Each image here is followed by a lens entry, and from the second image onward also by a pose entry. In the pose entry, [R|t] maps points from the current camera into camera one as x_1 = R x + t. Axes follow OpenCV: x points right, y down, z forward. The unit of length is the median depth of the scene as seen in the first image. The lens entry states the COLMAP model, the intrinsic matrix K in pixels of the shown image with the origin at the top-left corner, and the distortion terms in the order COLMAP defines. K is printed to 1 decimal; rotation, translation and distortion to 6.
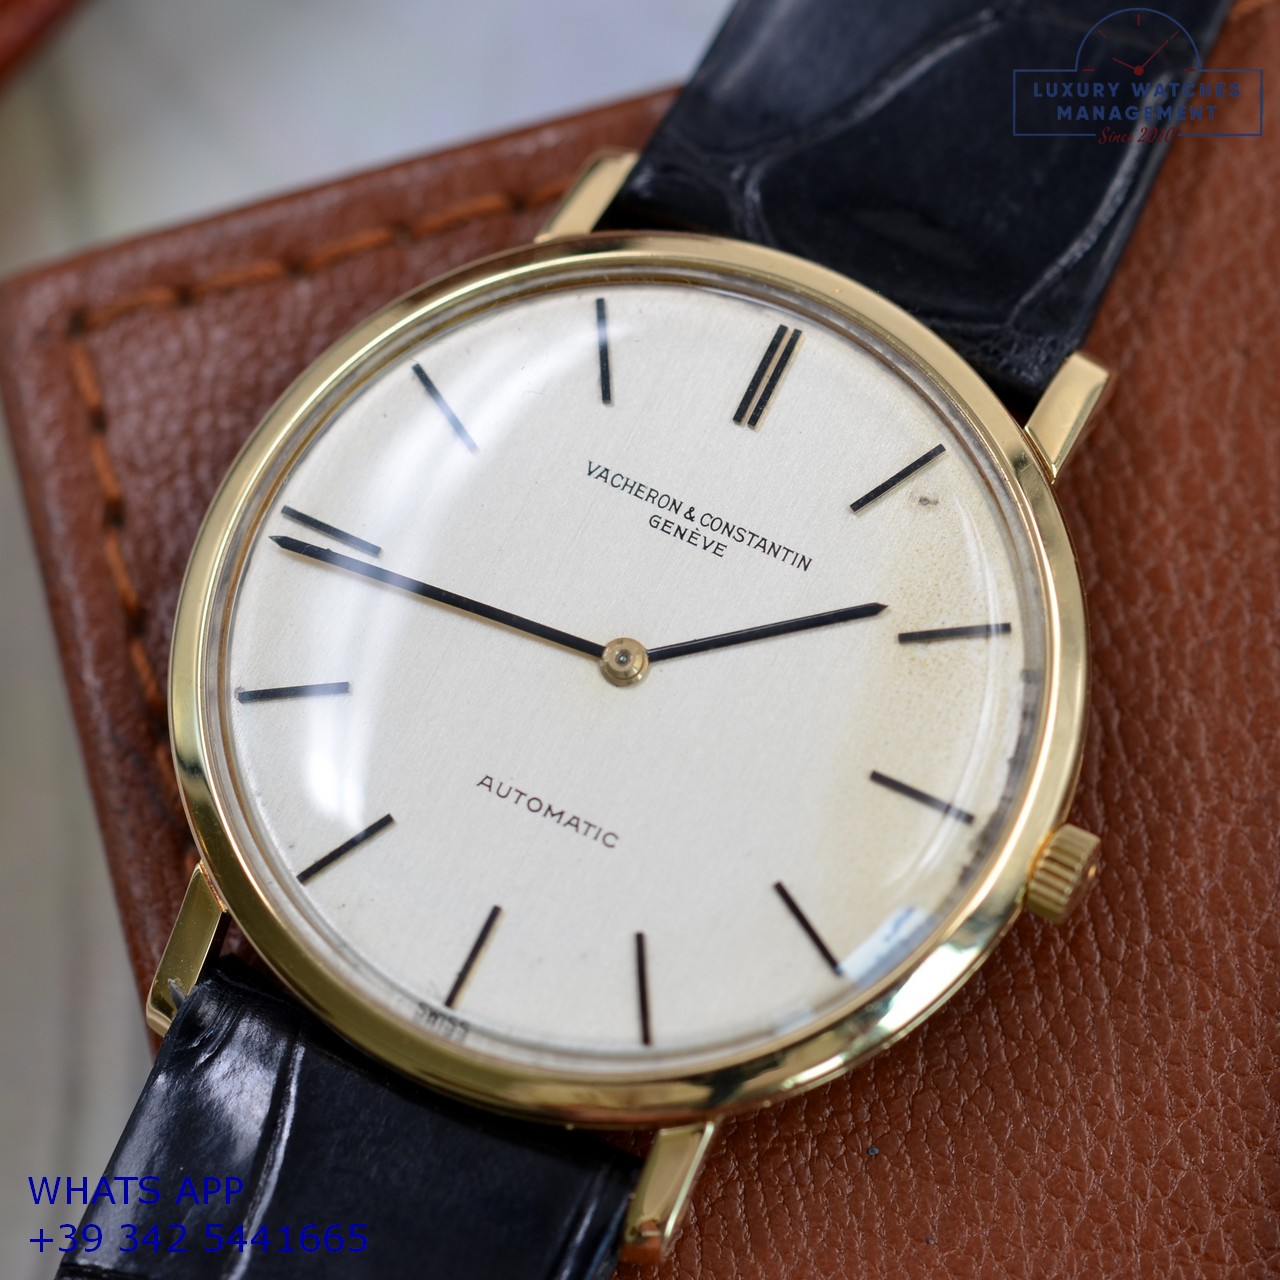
lens RADIAL K [[5151.9, 0, 641.1], [0, 5151.9, 636.9], [0, 0, 1]] dist [0.276603, 0.000000]
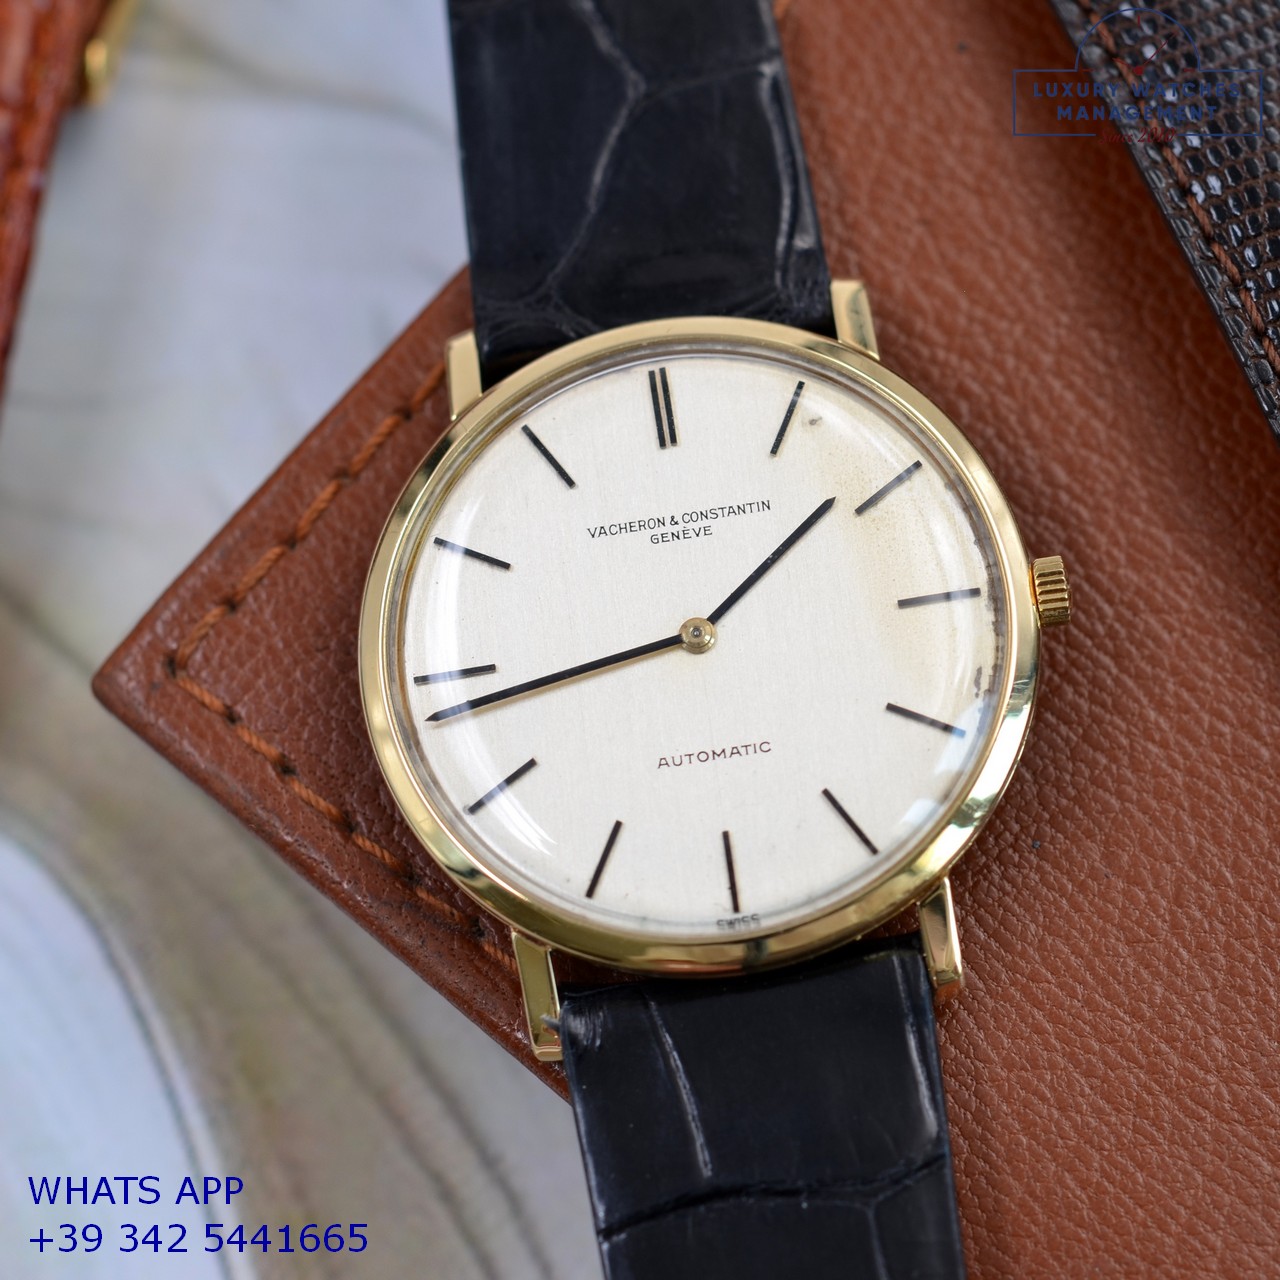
lens RADIAL K [[5151.9, 0, 641.1], [0, 5151.9, 642.6], [0, 0, 1]] dist [0.276603, 0.000000]
pose [[0.828036, -0.528262, 0.187873, -0.268985], [0.537944, 0.842980, -0.000651, -0.000582], [-0.158029, 0.101604, 0.982193, -0.325870]]
